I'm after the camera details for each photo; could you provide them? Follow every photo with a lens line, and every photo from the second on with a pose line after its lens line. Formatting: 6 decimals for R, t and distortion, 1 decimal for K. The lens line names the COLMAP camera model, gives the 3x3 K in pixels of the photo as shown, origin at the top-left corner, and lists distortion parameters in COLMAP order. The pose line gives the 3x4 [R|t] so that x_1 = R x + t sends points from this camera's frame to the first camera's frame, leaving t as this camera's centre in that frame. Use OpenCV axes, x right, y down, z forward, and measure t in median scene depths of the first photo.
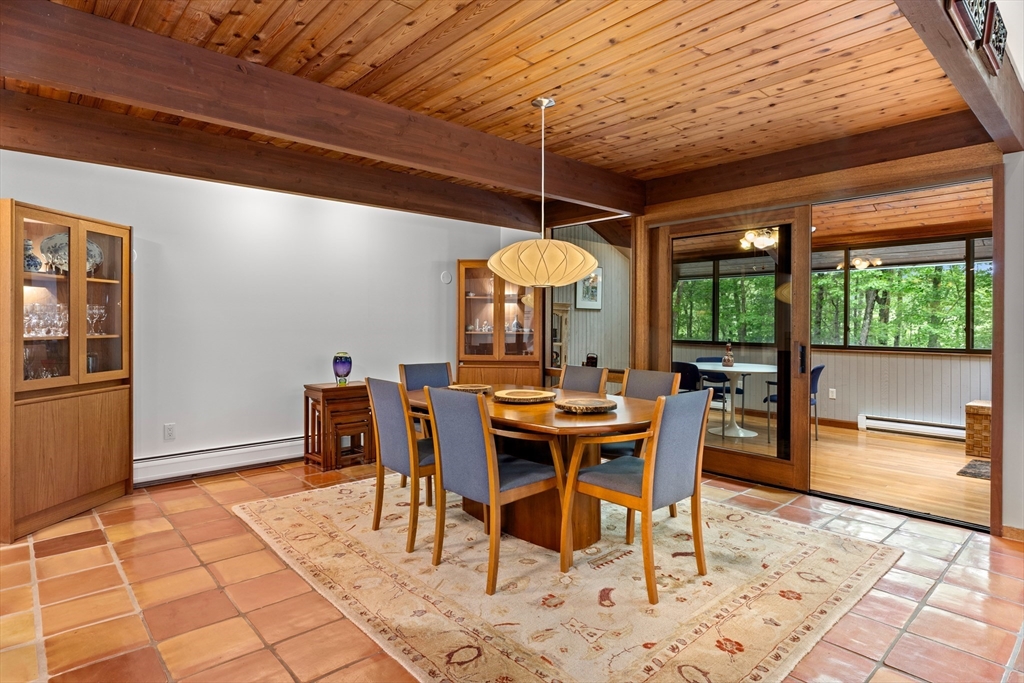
lens RADIAL K [[556.8, 0, 512.8], [0, 556.8, 326.3], [0, 0, 1]] dist [0.000912, -0.000042]
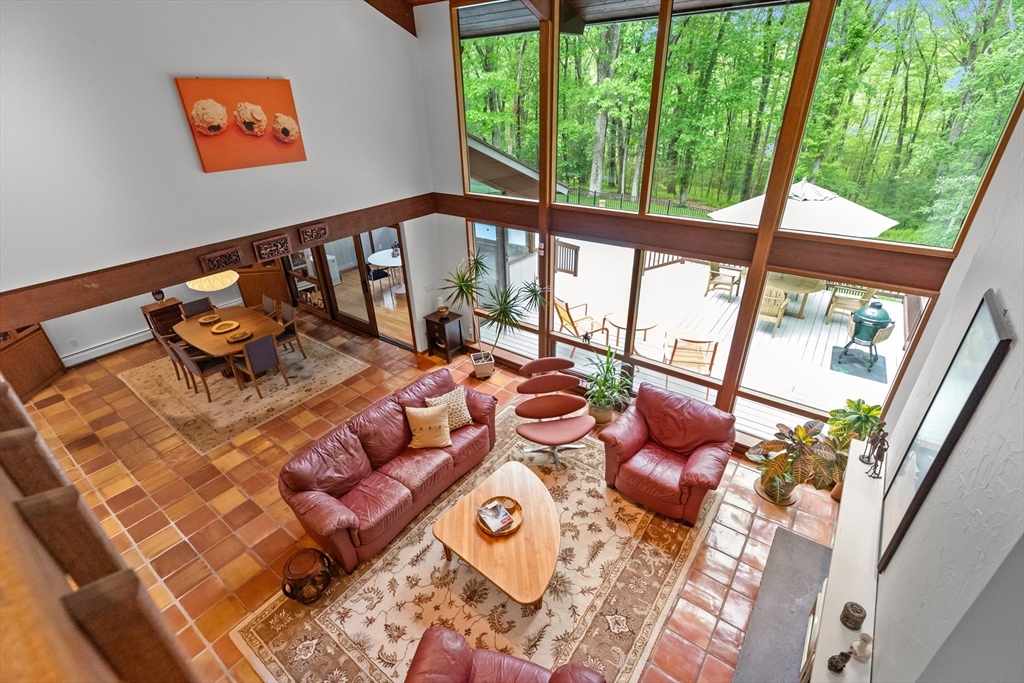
lens RADIAL K [[457.4, 0, 516.0], [0, 457.4, 341.3], [0, 0, 1]] dist [0.002352, 0.000325]
pose [[0.980017, -0.116260, 0.161401, 0.833089], [0.027634, 0.883120, 0.468333, -0.647558], [-0.196985, -0.454514, 0.868685, -0.941589]]
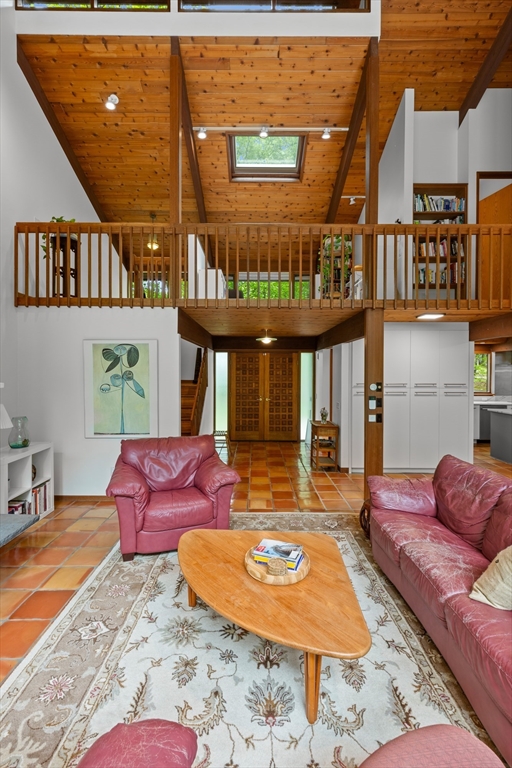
lens RADIAL K [[349.6, 0, 255.6], [0, 349.6, 372.8], [0, 0, 1]] dist [0.002326, 0.000211]
pose [[-0.668840, -0.000370, -0.743406, 1.365885], [-0.007579, 0.999951, 0.006321, -0.121858], [0.743367, 0.009862, -0.668811, 0.139159]]
